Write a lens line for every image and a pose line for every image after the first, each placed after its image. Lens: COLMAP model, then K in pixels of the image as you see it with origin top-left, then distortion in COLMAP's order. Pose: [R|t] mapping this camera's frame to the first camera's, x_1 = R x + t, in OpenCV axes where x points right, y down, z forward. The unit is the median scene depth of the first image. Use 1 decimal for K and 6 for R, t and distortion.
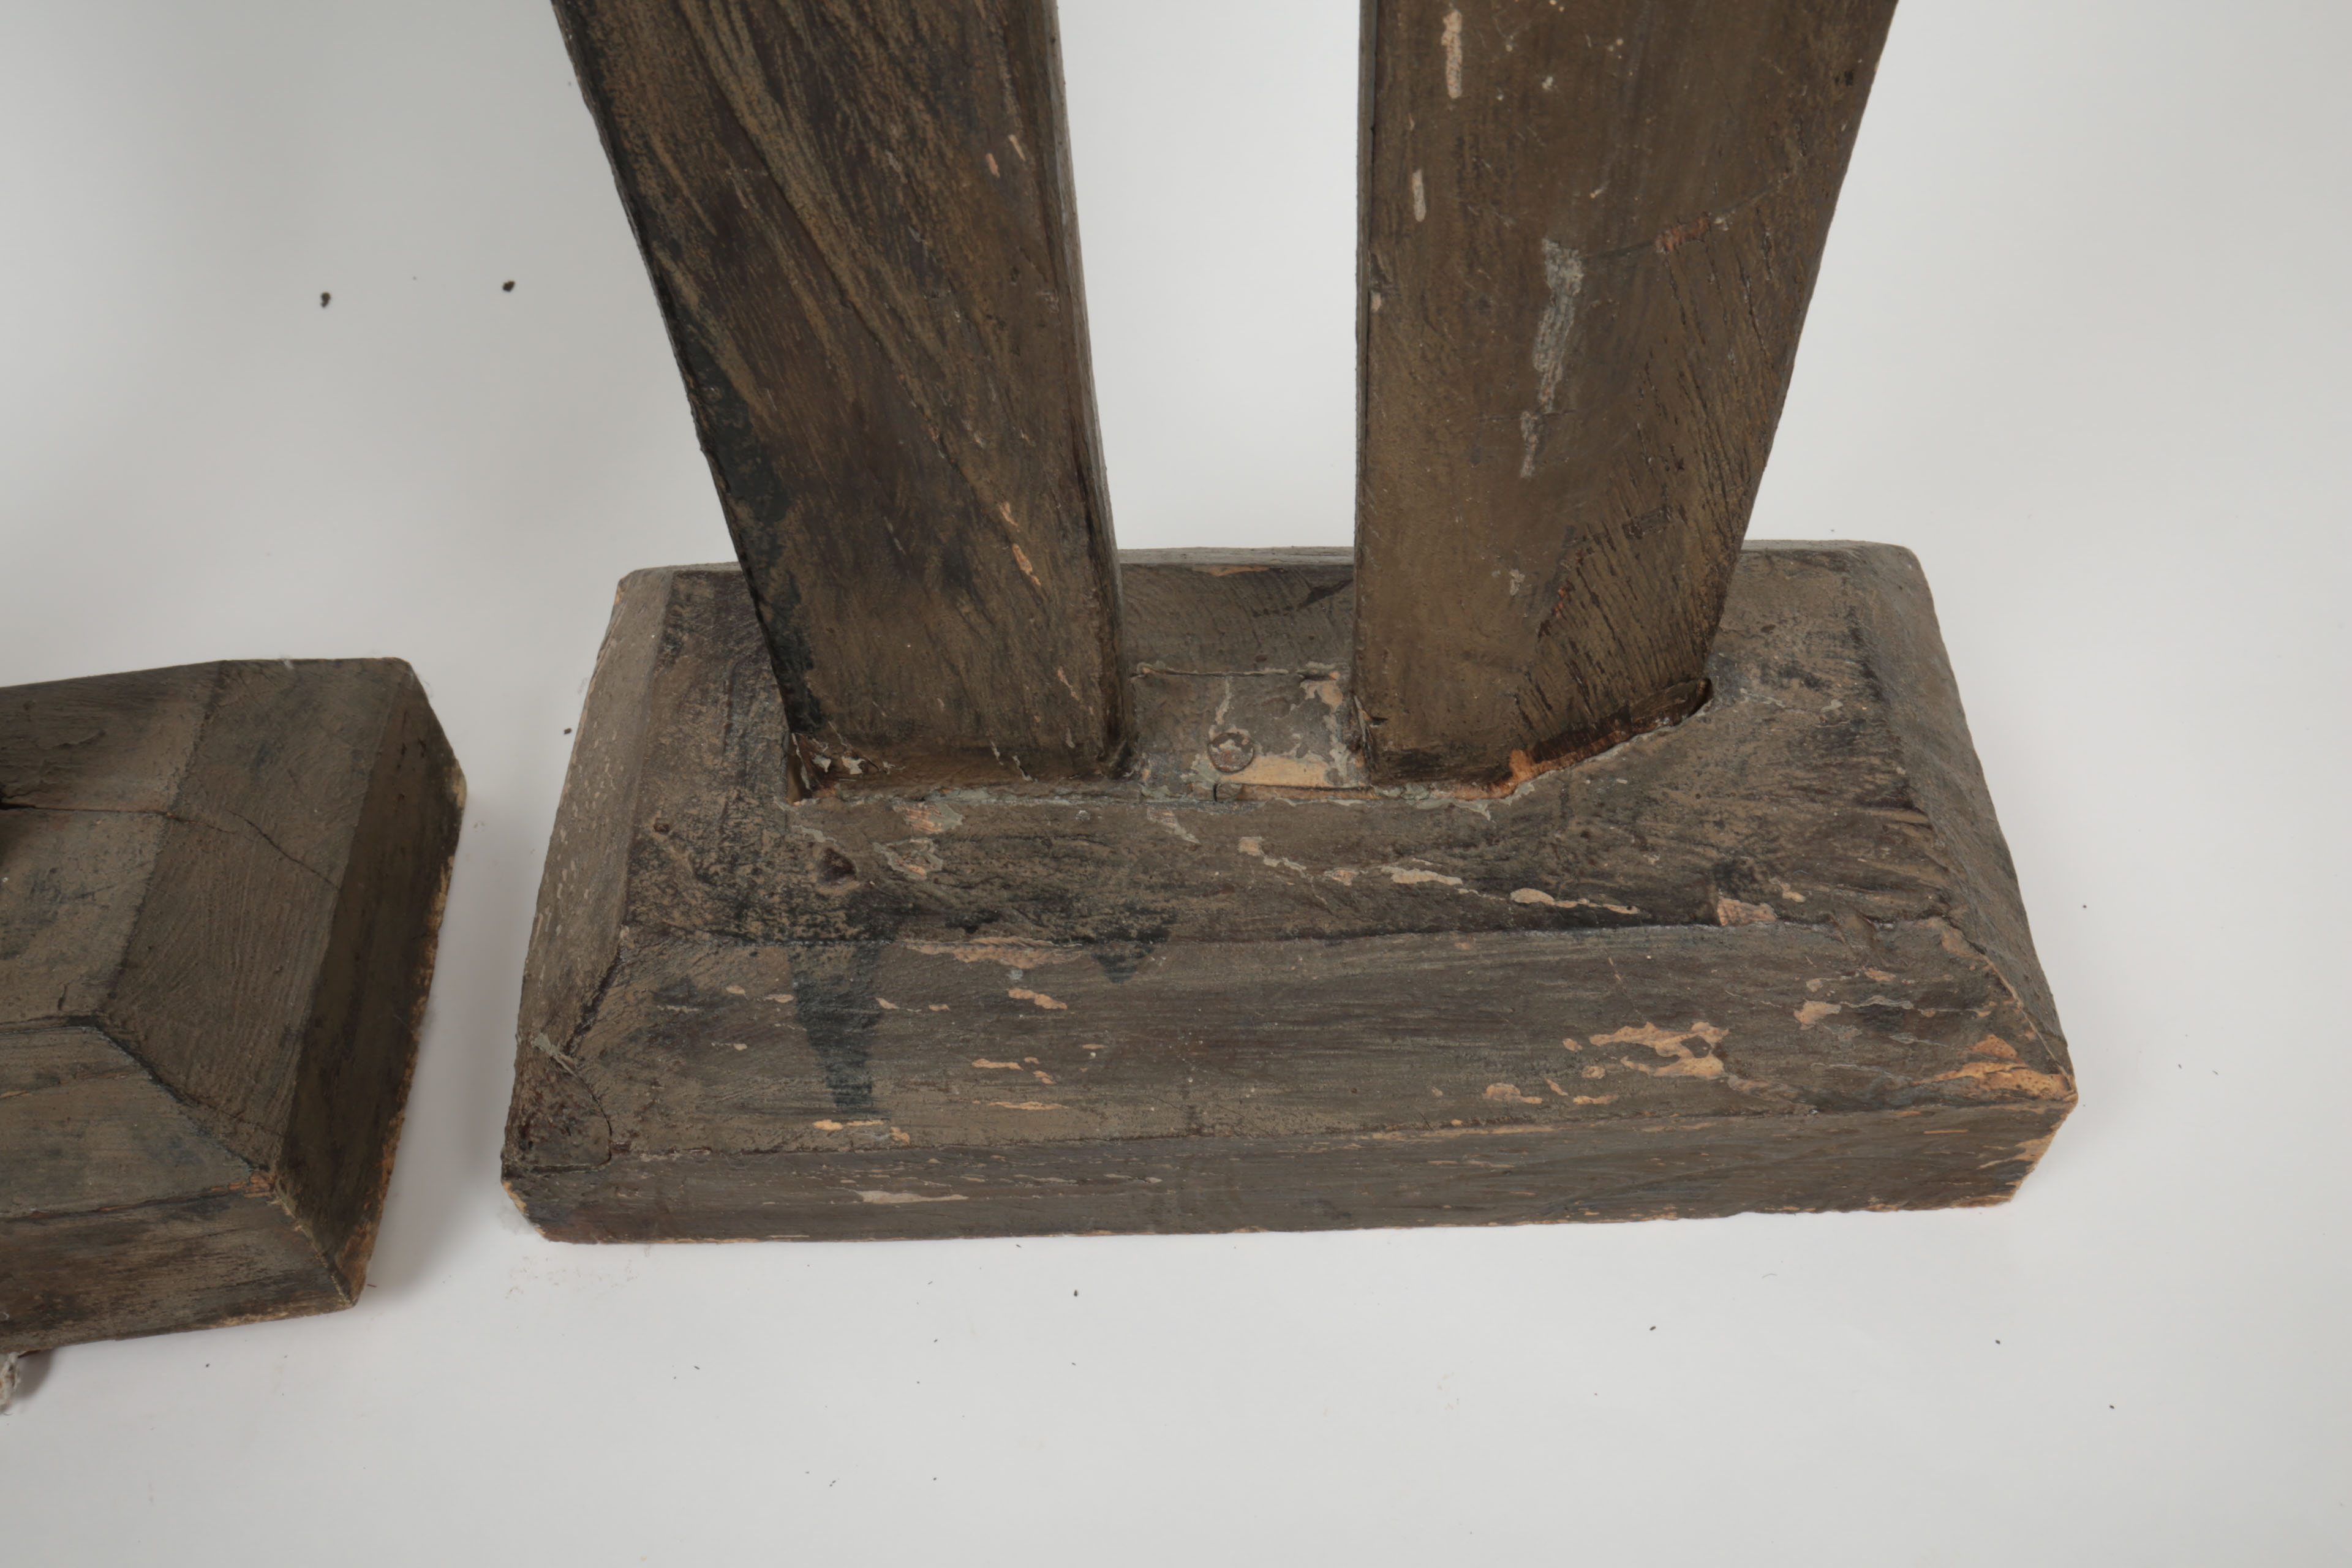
lens RADIAL K [[2194.0, 0, 1185.8], [0, 2194.0, 790.4], [0, 0, 1]] dist [0.028602, 0.012587]
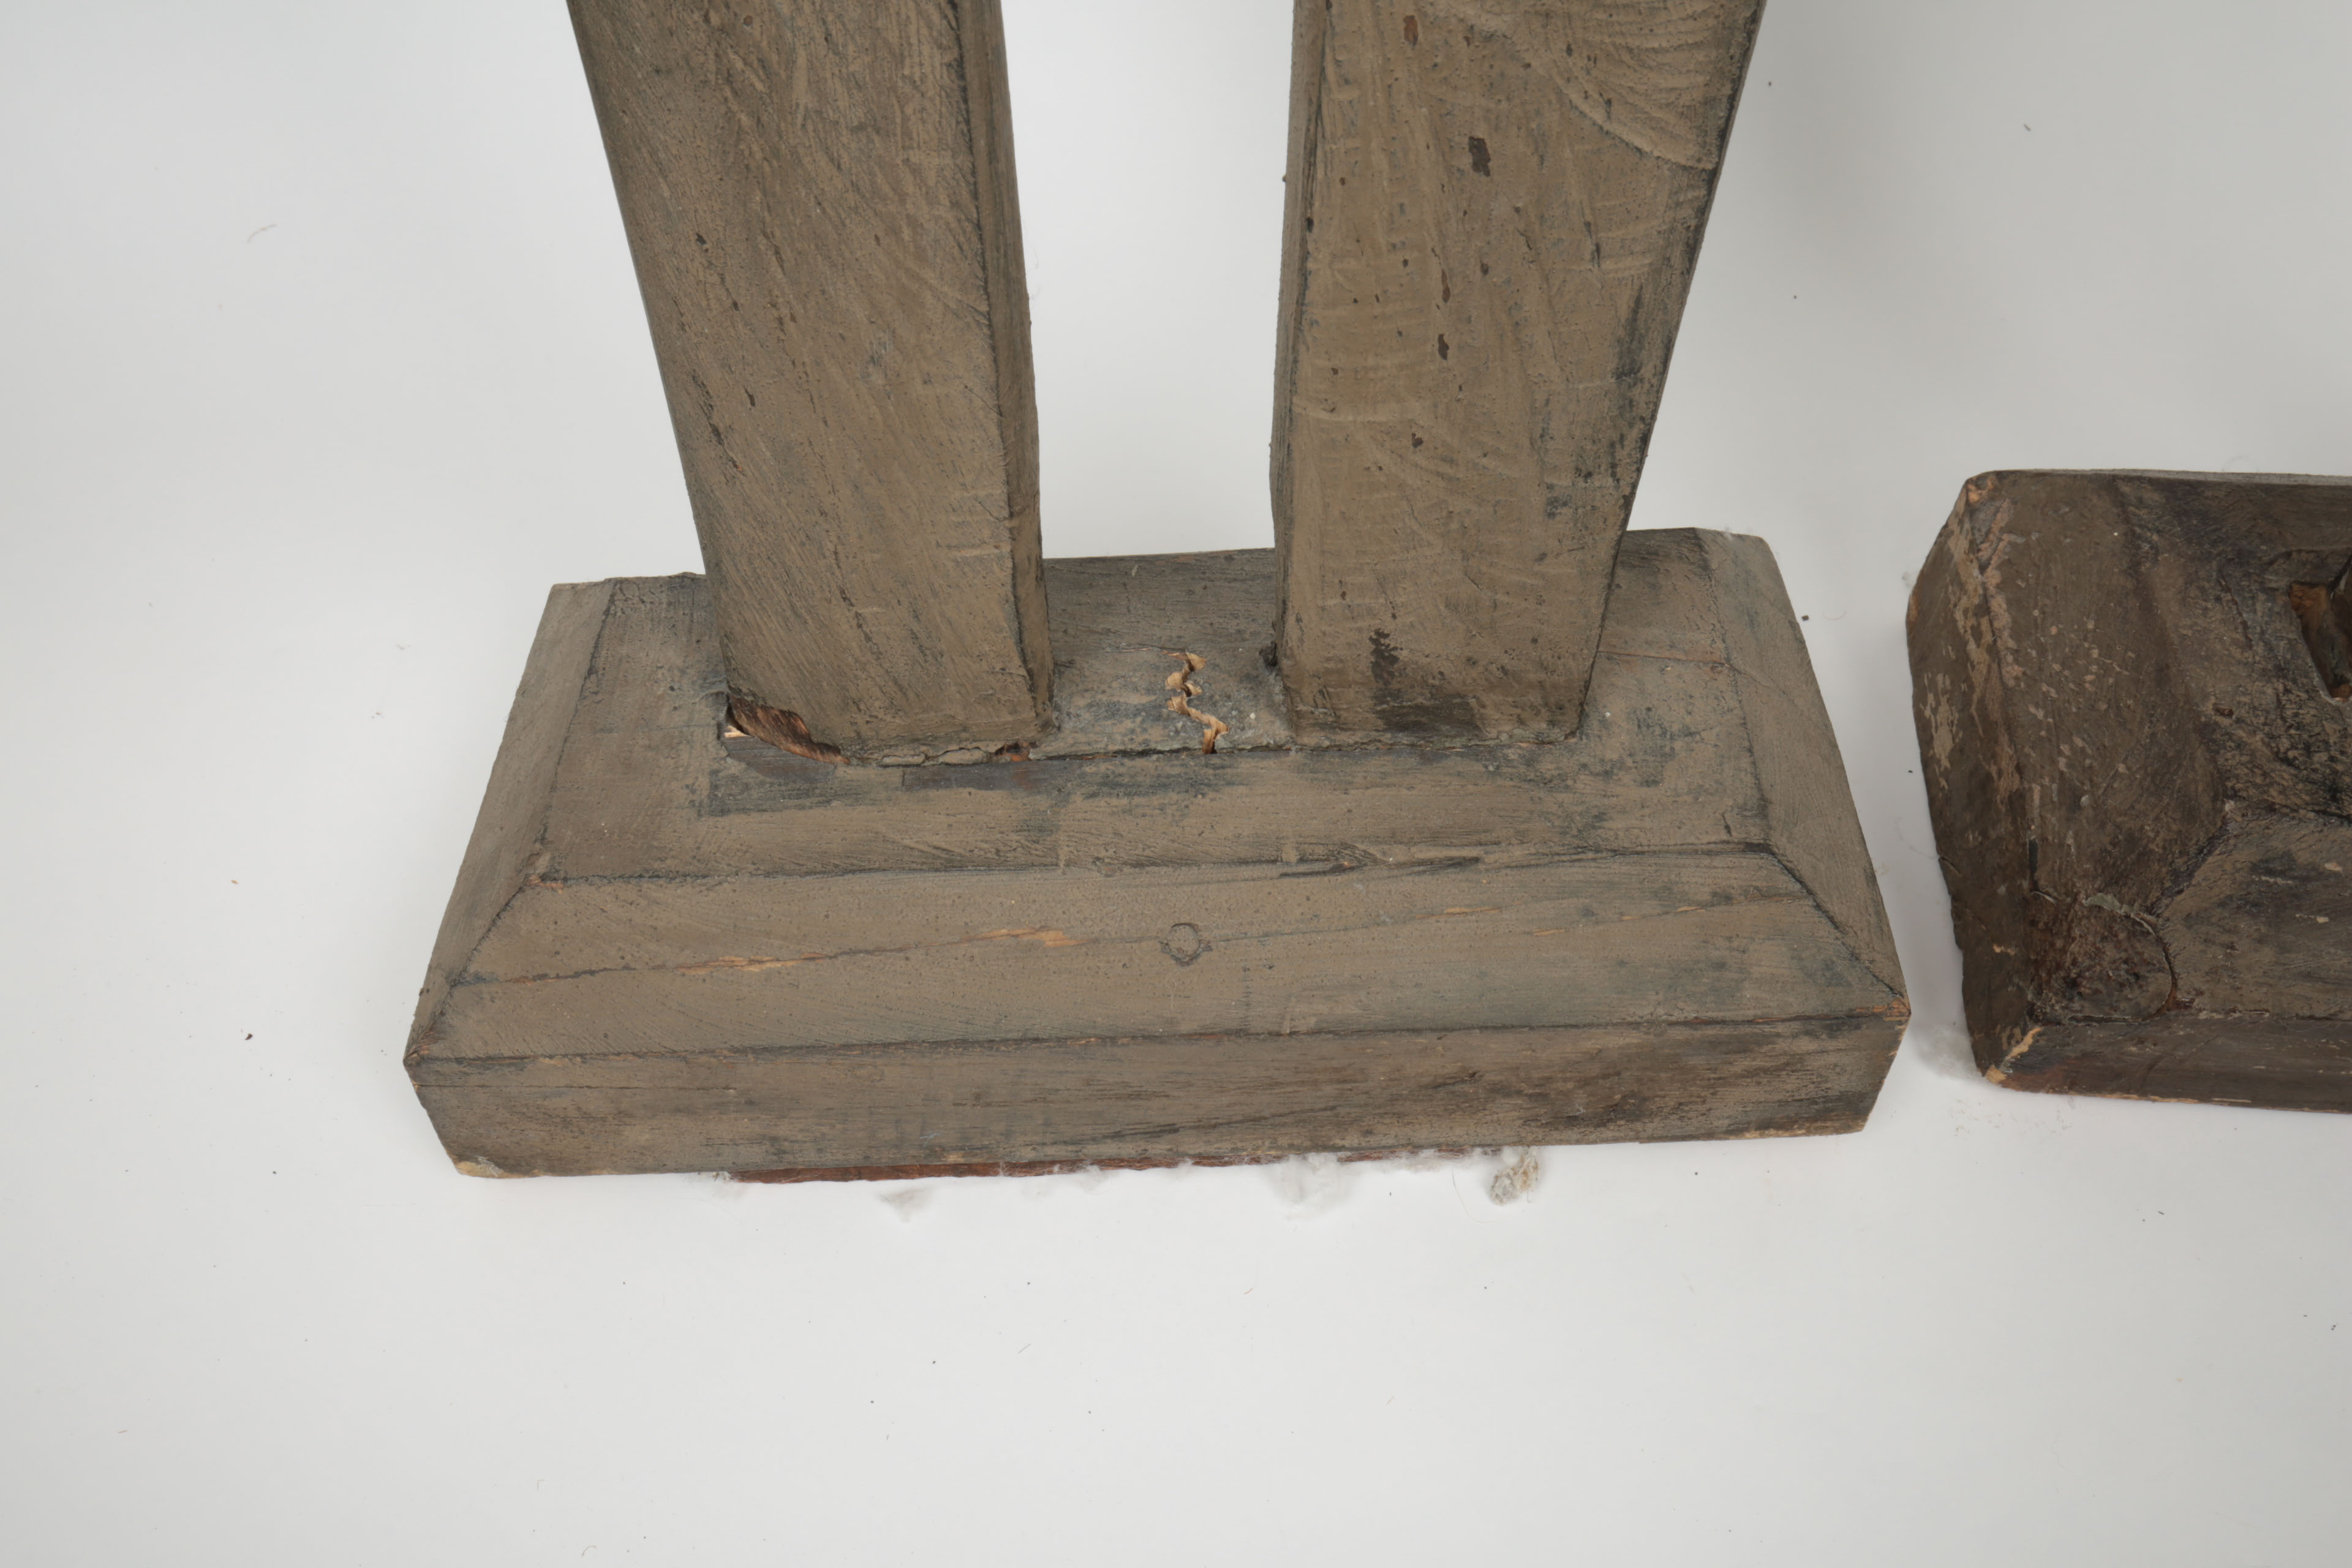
lens RADIAL K [[2194.0, 0, 1185.8], [0, 2194.0, 790.4], [0, 0, 1]] dist [0.028602, 0.012587]
pose [[0.997090, 0.076137, 0.003813, -0.766346], [-0.076213, 0.996717, 0.027327, 0.066016], [-0.001720, -0.027538, 0.999619, -0.084069]]
